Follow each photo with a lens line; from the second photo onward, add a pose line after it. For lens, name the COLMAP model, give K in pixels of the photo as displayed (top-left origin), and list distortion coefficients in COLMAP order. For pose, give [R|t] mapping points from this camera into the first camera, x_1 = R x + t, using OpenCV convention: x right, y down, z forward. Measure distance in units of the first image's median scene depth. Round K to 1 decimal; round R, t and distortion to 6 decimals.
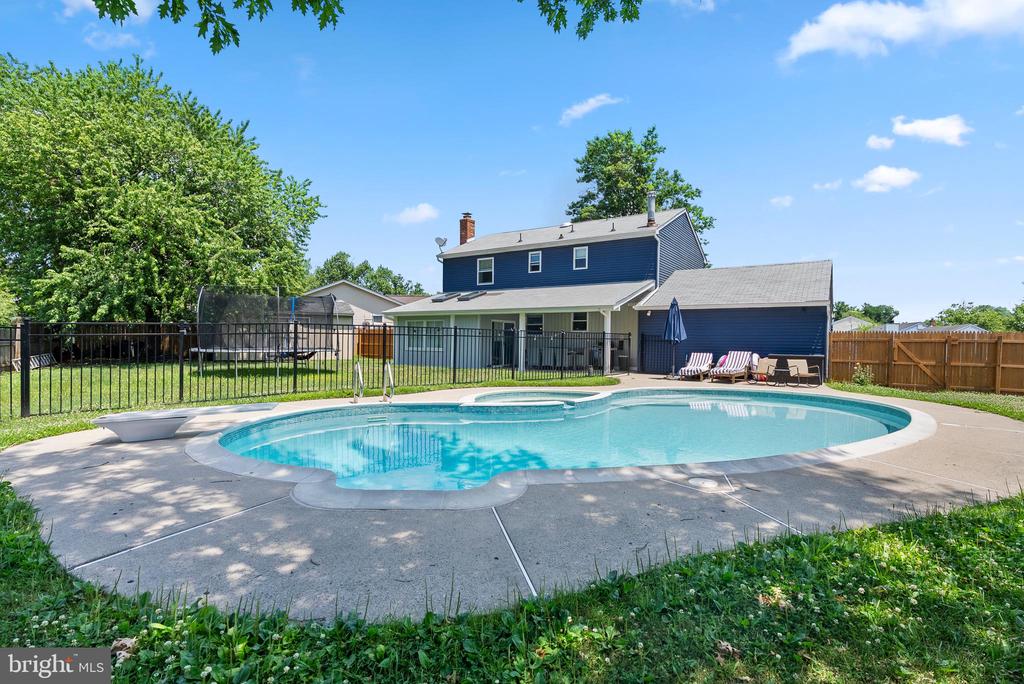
lens RADIAL K [[502.6, 0, 511.8], [0, 502.6, 336.2], [0, 0, 1]] dist [-0.009091, 0.005178]
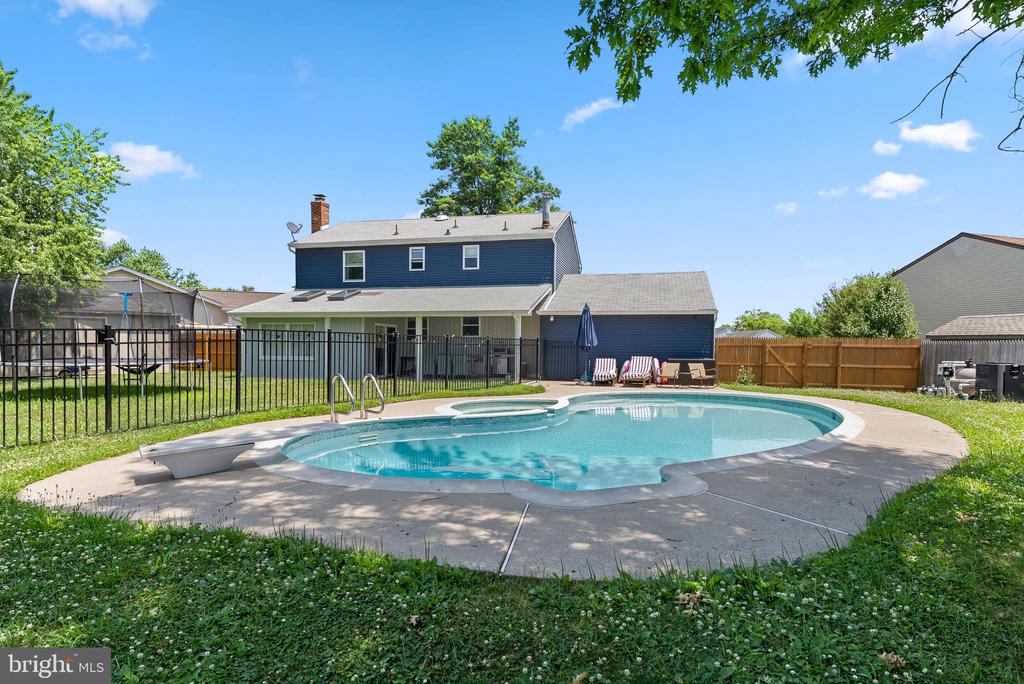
lens RADIAL K [[578.4, 0, 512.5], [0, 578.4, 347.3], [0, 0, 1]] dist [-0.000681, 0.002465]
pose [[0.933062, -0.006565, 0.359657, -0.186866], [0.002160, 0.999918, 0.012648, -0.003591], [-0.359710, -0.011024, 0.932999, -0.020739]]
